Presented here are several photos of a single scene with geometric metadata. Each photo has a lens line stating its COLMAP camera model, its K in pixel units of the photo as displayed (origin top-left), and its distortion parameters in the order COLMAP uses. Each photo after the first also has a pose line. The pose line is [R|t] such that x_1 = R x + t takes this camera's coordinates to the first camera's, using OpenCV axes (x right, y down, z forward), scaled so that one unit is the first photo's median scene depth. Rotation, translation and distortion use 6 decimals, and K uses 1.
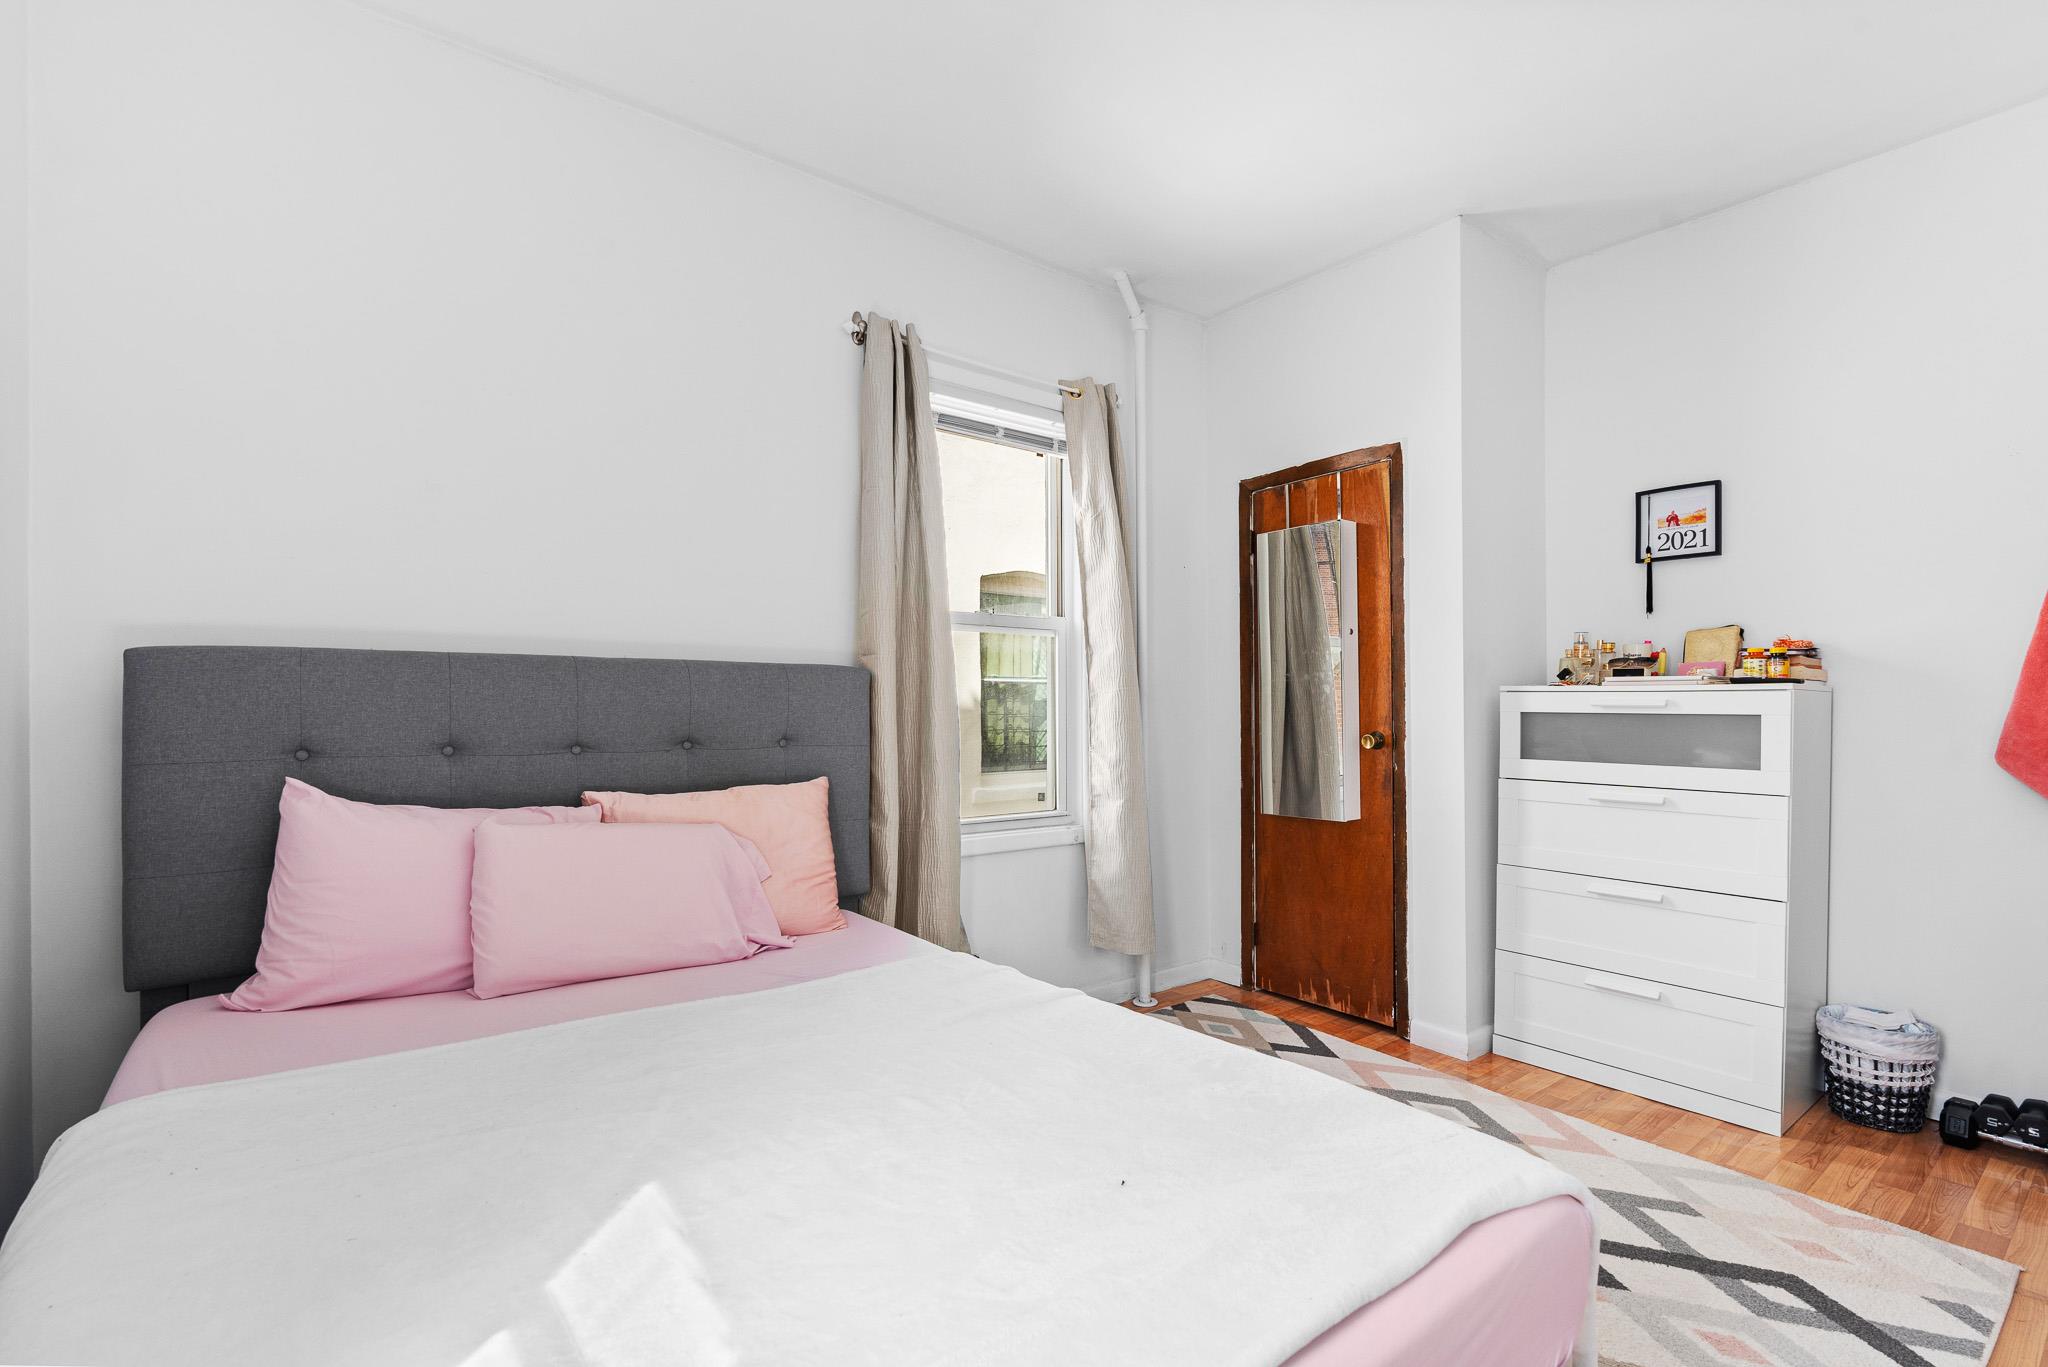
lens RADIAL K [[938.3, 0, 1084.4], [0, 938.3, 712.6], [0, 0, 1]] dist [-0.011734, 0.003649]
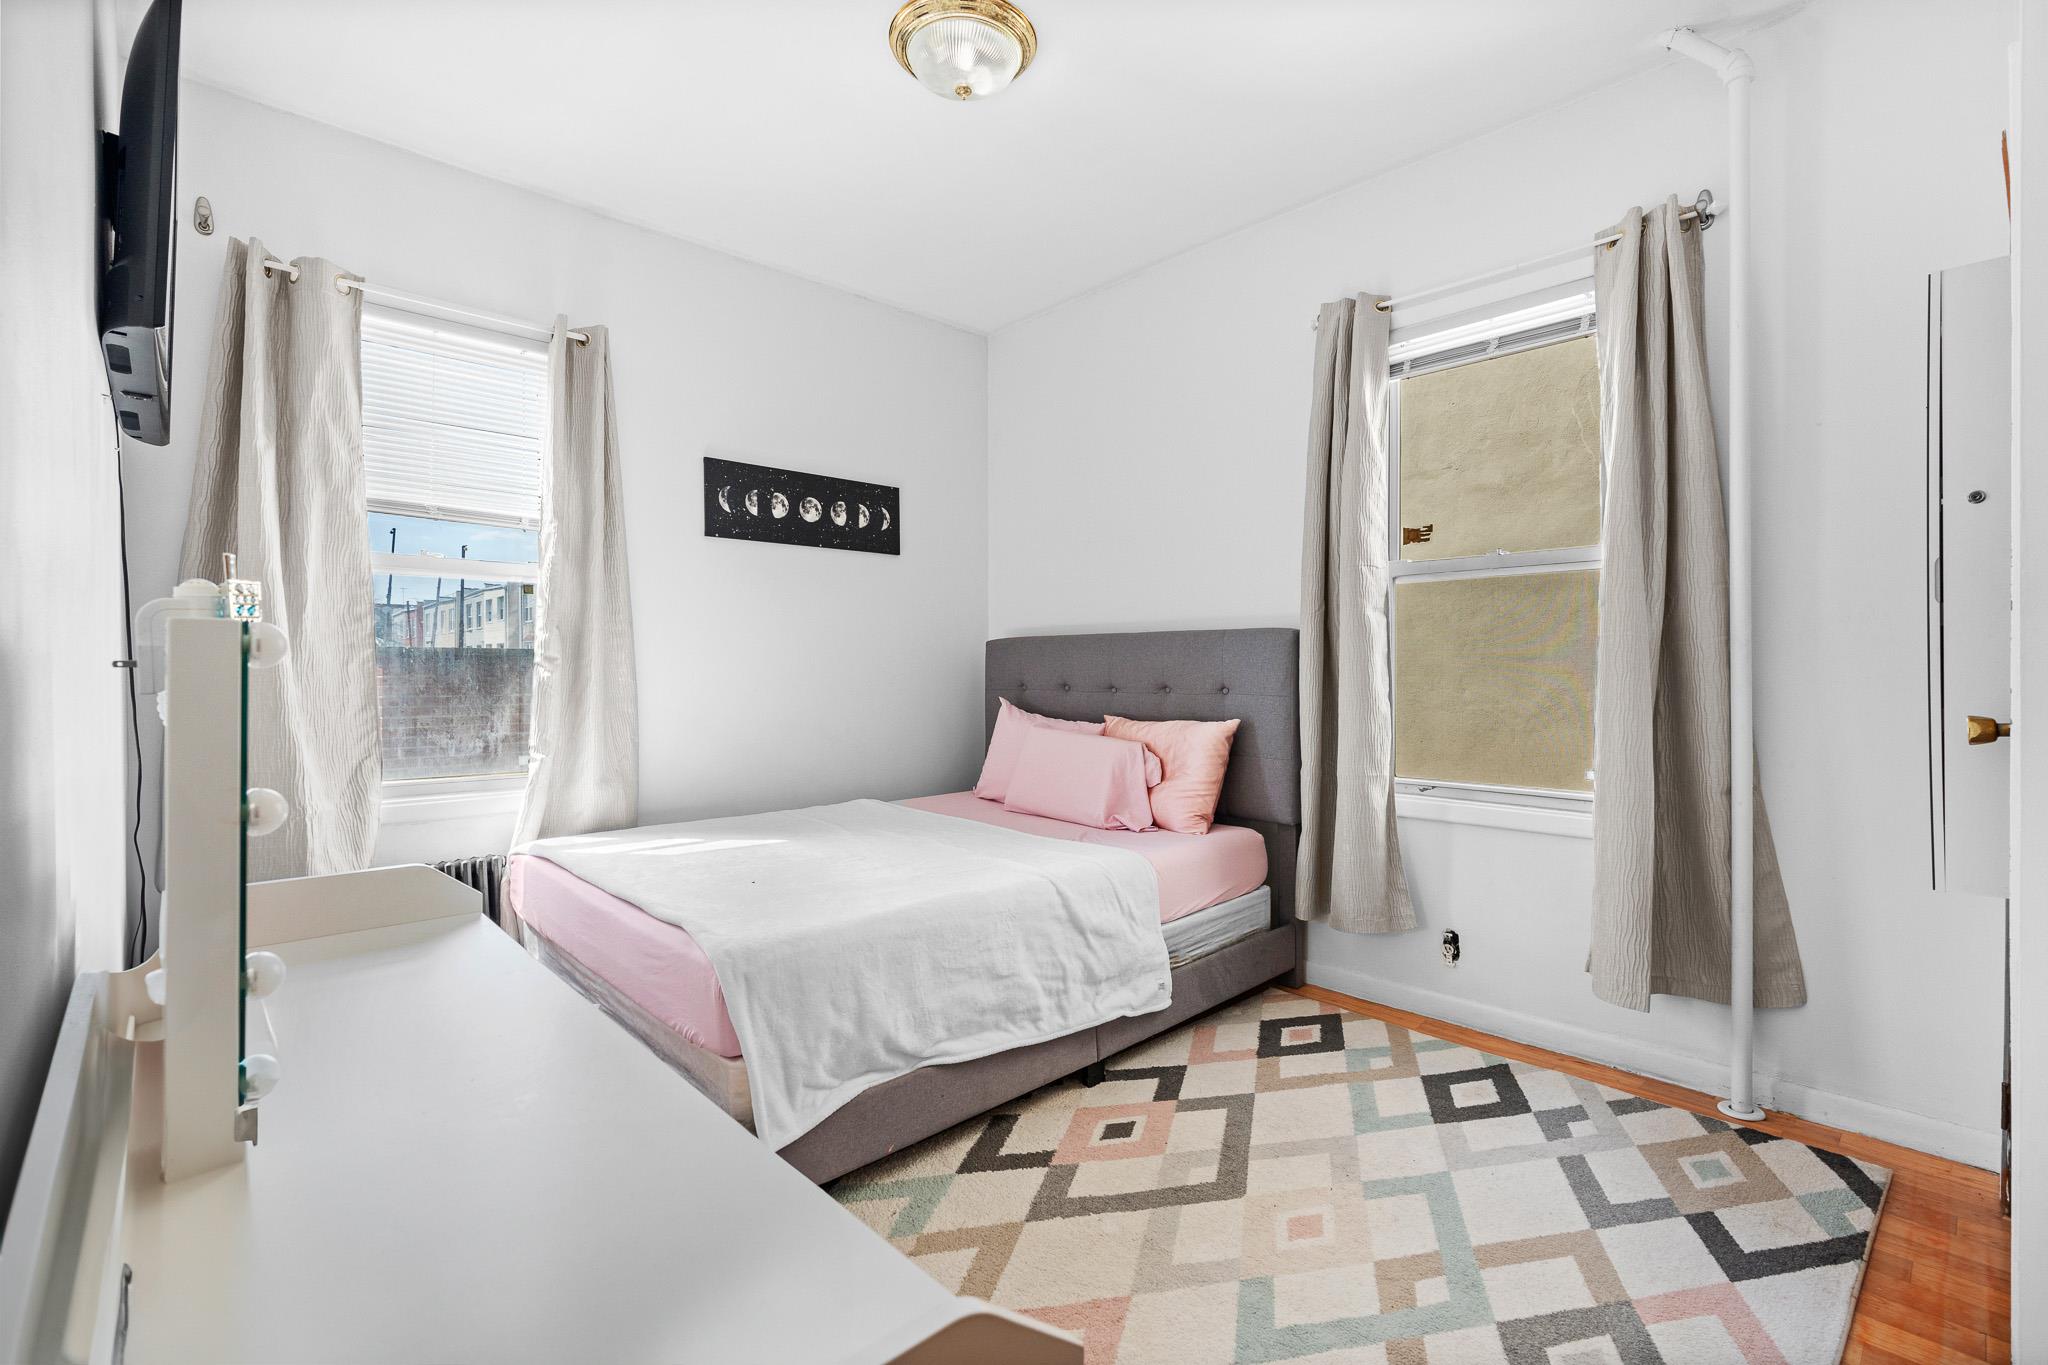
lens RADIAL K [[938.3, 0, 1028.6], [0, 938.3, 677.3], [0, 0, 1]] dist [-0.011734, 0.003649]
pose [[0.042593, -0.004228, -0.999084, 0.724805], [-0.004859, 0.999978, -0.004439, 0.015557], [0.999081, 0.005044, 0.042572, 0.505914]]
